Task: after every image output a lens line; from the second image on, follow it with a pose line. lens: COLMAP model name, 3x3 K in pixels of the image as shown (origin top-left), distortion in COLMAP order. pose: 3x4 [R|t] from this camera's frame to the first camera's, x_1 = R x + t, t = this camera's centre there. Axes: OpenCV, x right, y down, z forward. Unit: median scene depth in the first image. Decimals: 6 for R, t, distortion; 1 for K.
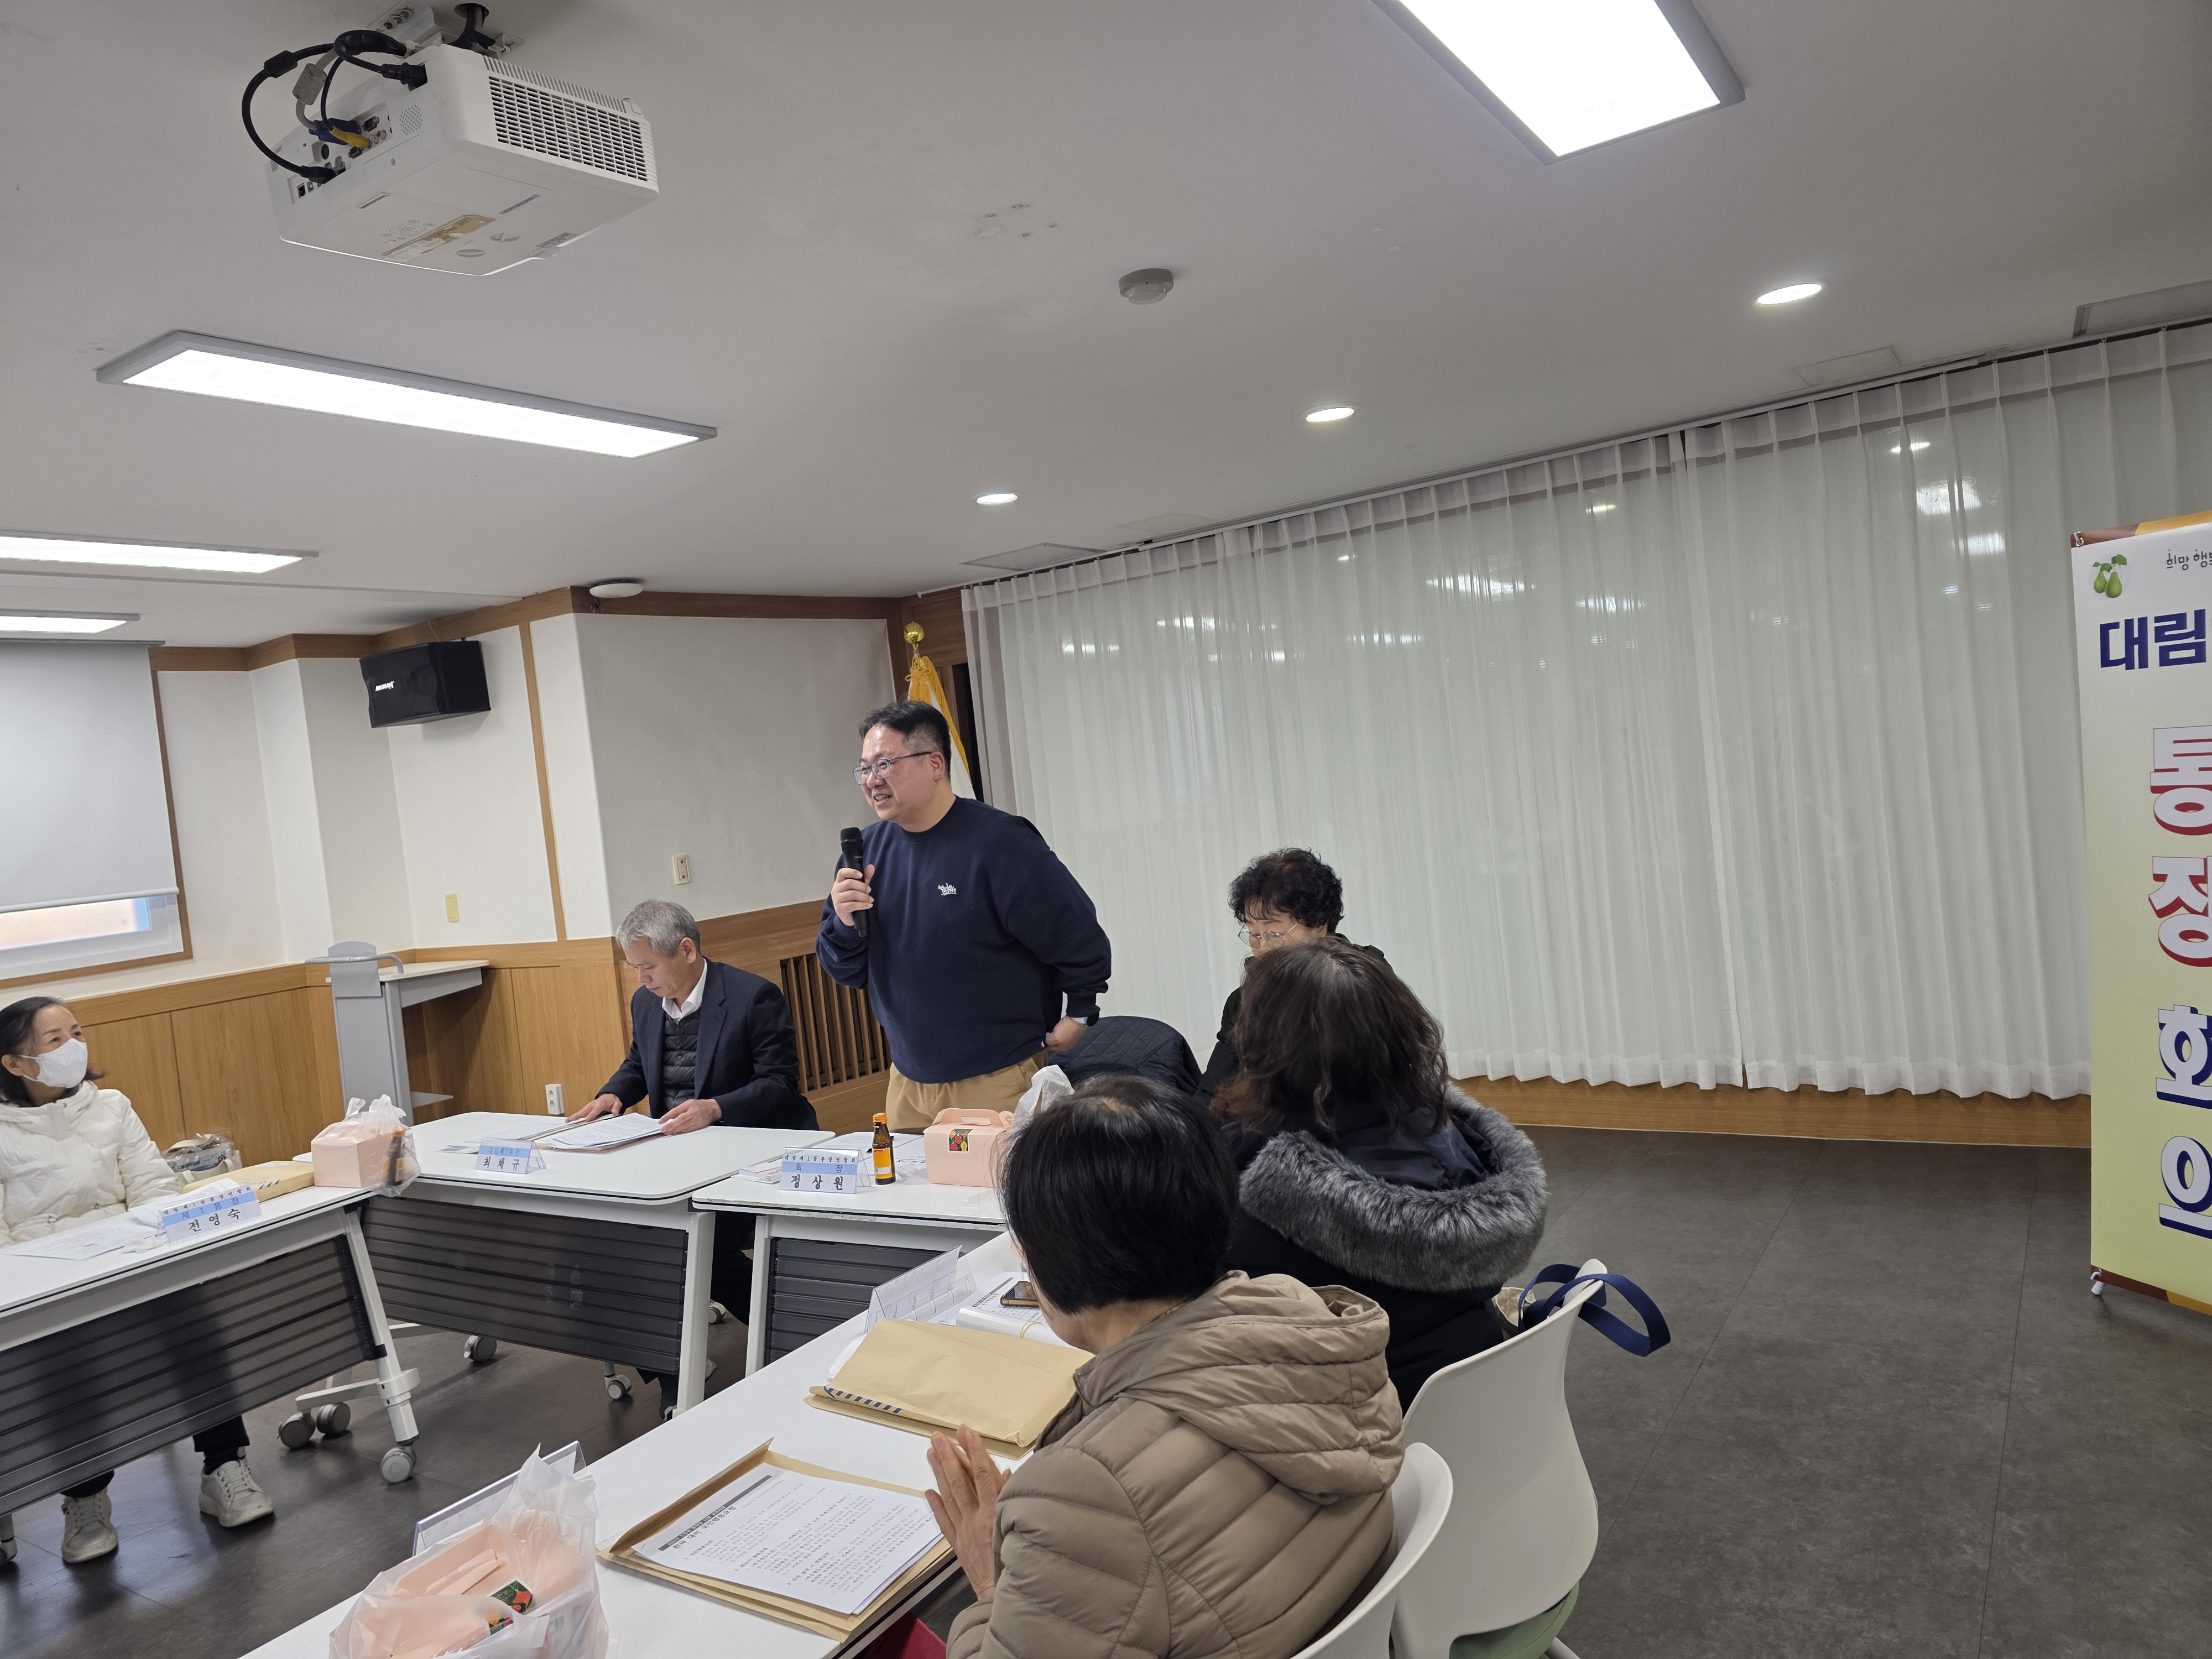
lens RADIAL K [[1490.8, 0, 1075.5], [0, 1490.8, 820.4], [0, 0, 1]] dist [0.058989, -0.053690]
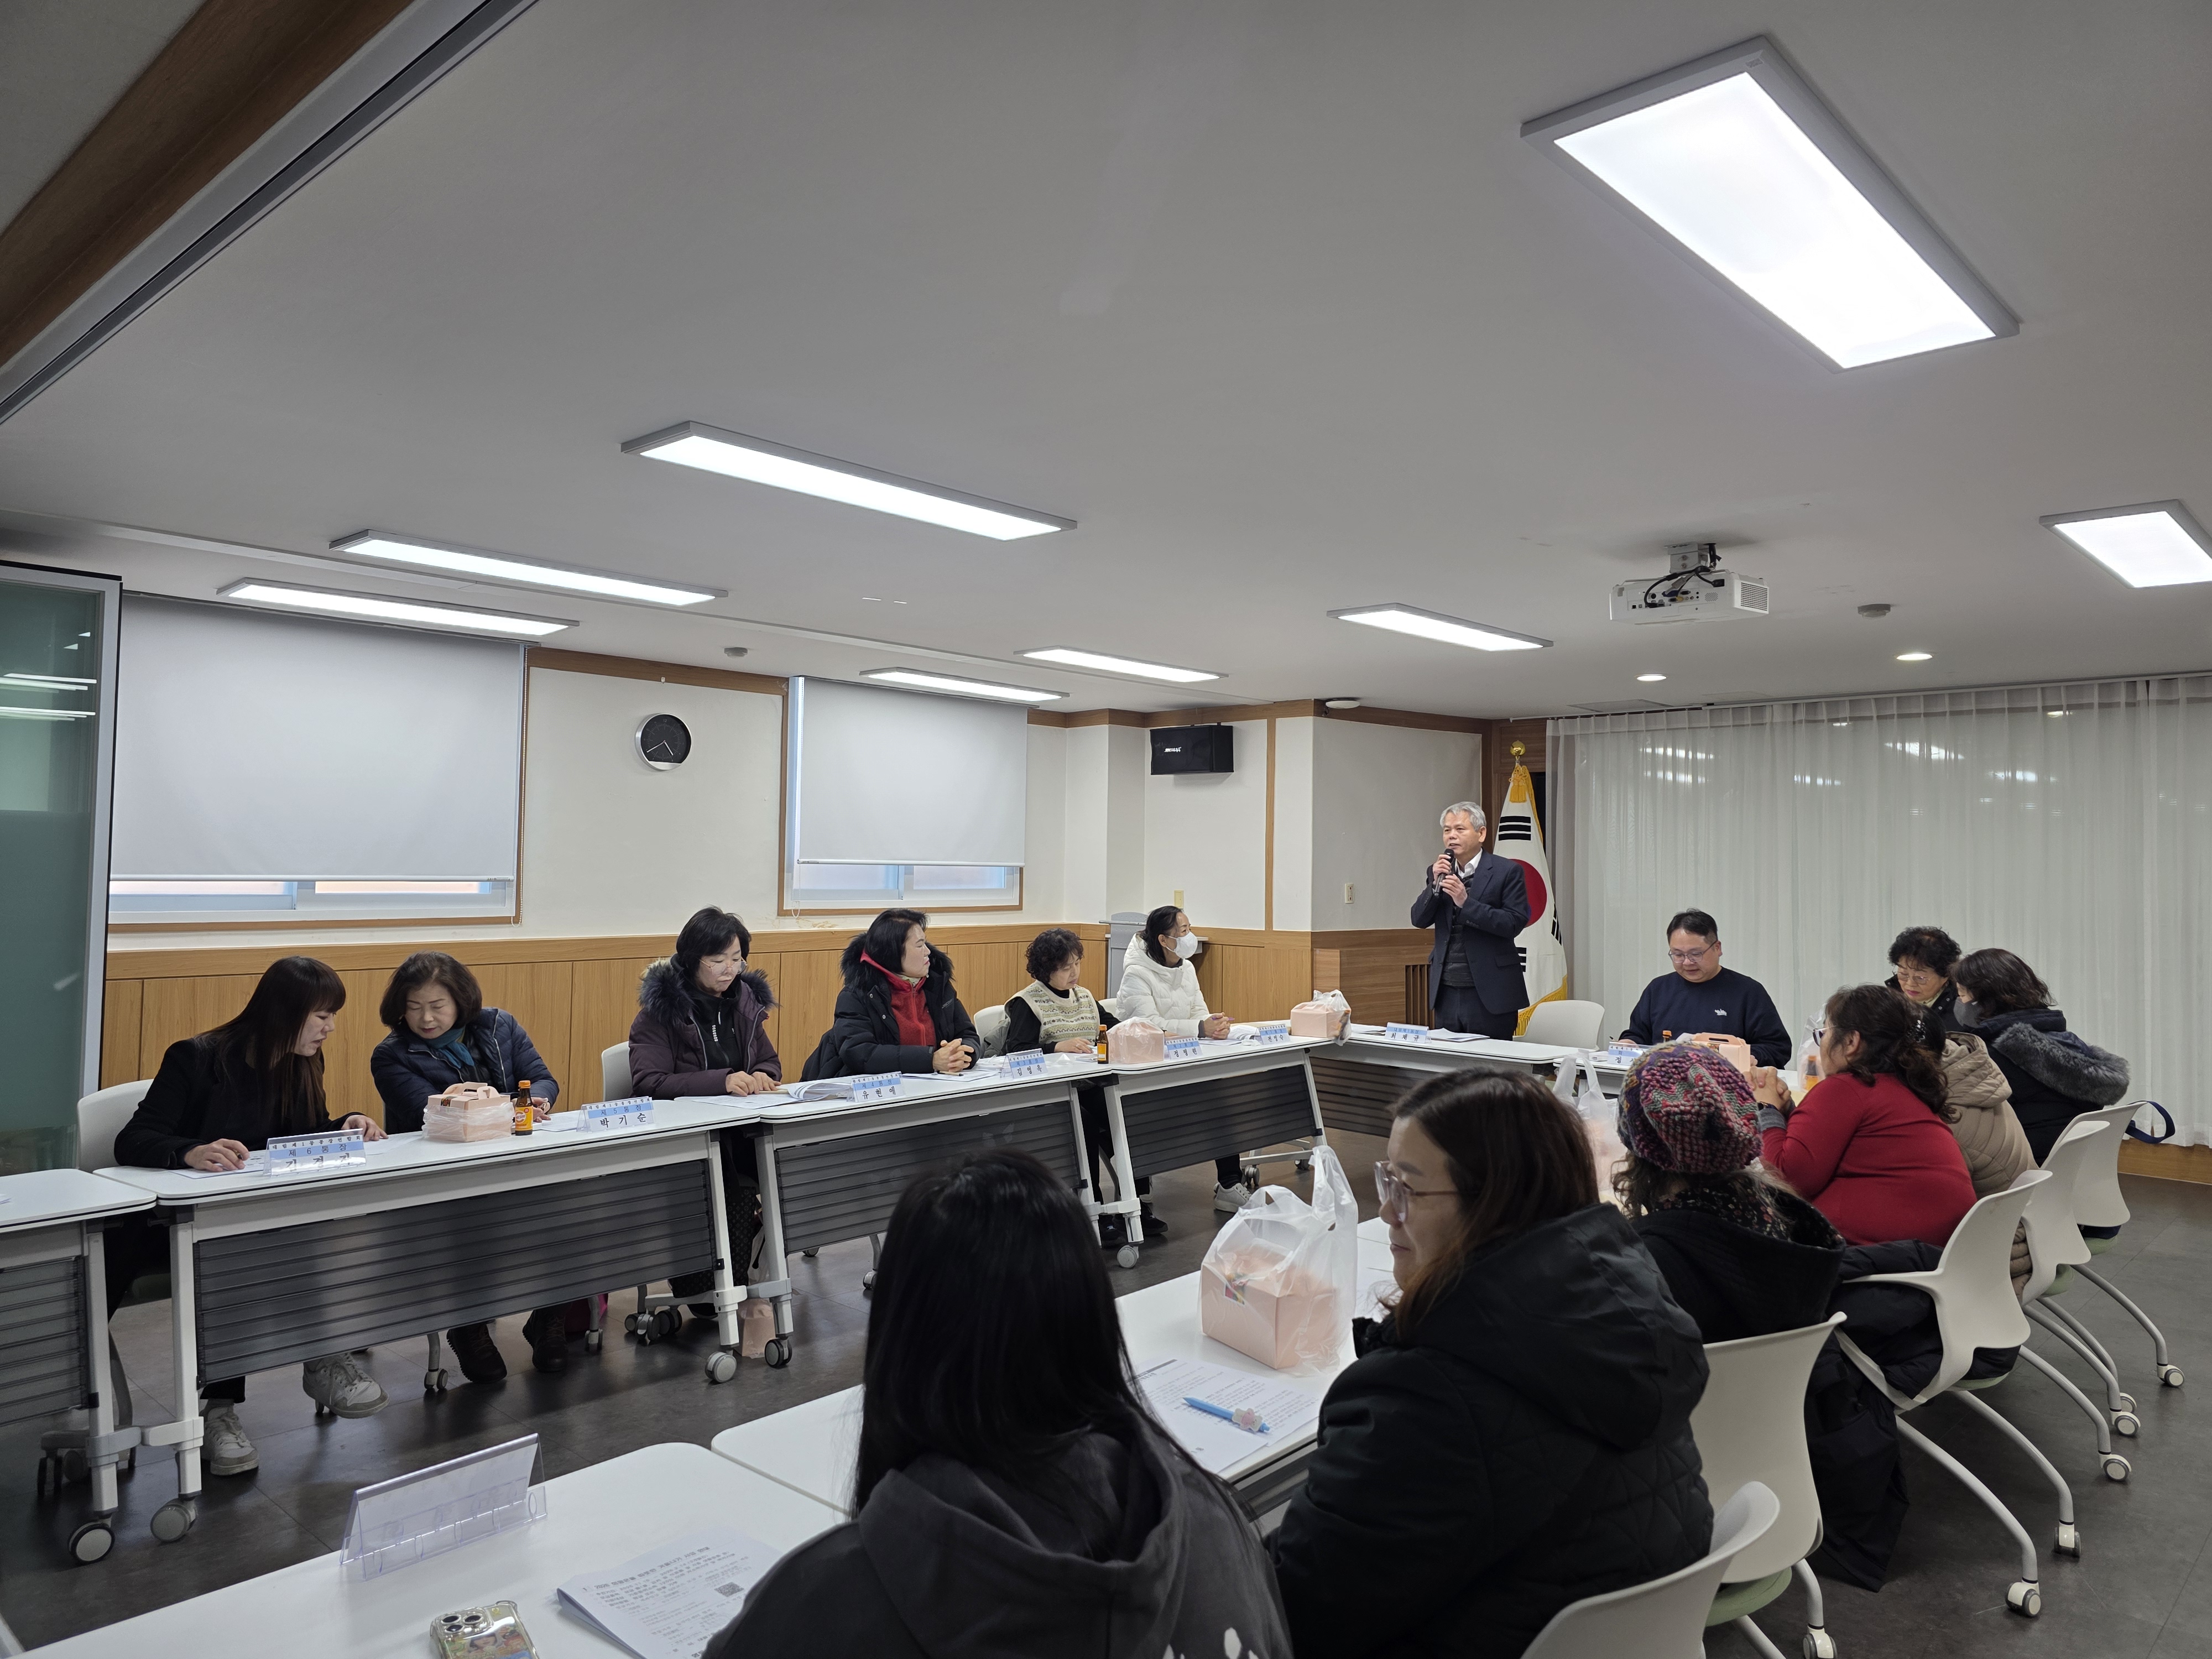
lens RADIAL K [[1490.8, 0, 1089.5], [0, 1490.8, 805.4], [0, 0, 1]] dist [0.058989, -0.053690]
pose [[0.978171, 0.116479, -0.172085, -0.282034], [-0.126278, 0.990876, -0.047099, 0.050288], [0.165029, 0.067801, 0.983956, -0.509860]]
